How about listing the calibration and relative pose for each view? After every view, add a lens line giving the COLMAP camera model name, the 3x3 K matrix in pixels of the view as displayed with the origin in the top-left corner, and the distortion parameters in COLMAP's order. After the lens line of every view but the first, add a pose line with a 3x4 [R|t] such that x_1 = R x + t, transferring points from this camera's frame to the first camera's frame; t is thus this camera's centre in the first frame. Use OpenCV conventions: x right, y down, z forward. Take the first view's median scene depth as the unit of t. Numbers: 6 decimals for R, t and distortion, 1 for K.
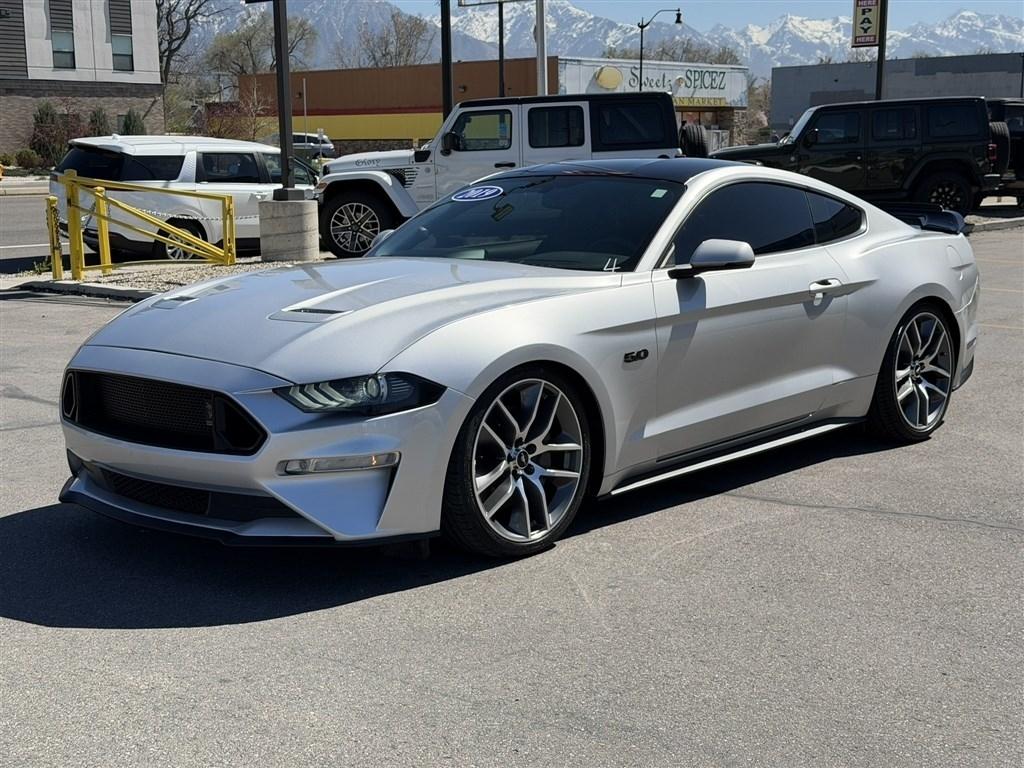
lens RADIAL K [[1486.0, 0, 511.1], [0, 1486.0, 388.1], [0, 0, 1]] dist [0.115061, 0.000000]
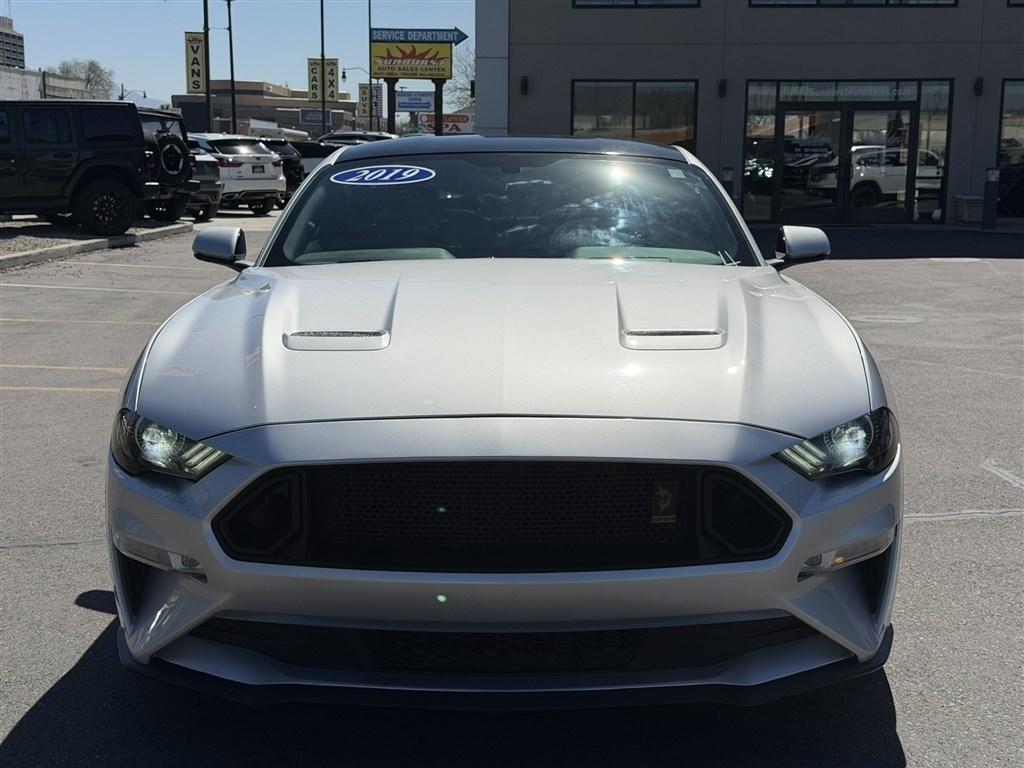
lens RADIAL K [[1486.0, 0, 509.0], [0, 1486.0, 381.2], [0, 0, 1]] dist [0.115061, 0.000000]
pose [[0.726589, -0.086620, 0.681590, -0.691640], [0.097797, 0.994959, 0.022191, -0.056669], [-0.680076, 0.050534, 0.731398, 0.593282]]
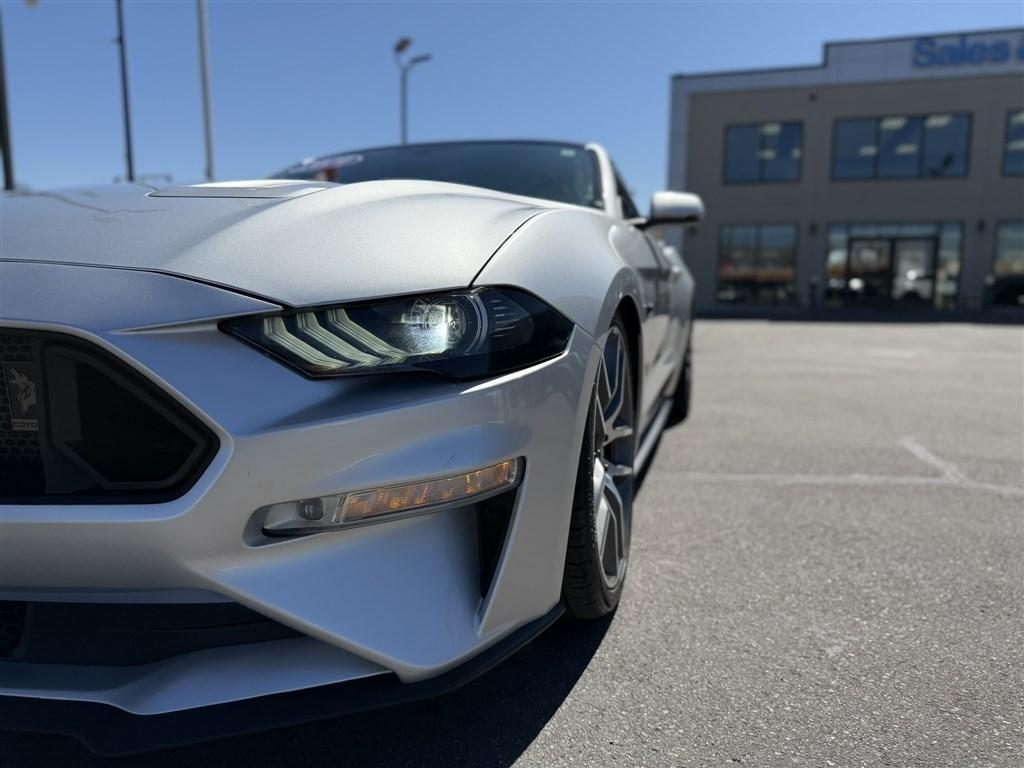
lens RADIAL K [[742.4, 0, 492.0], [0, 742.4, 390.7], [0, 0, 1]] dist [-0.013451, -0.009229]
pose [[0.895371, -0.044841, 0.443058, -0.181900], [0.055113, 0.998427, -0.010329, 0.023838], [-0.441898, 0.033667, 0.896434, 0.794399]]
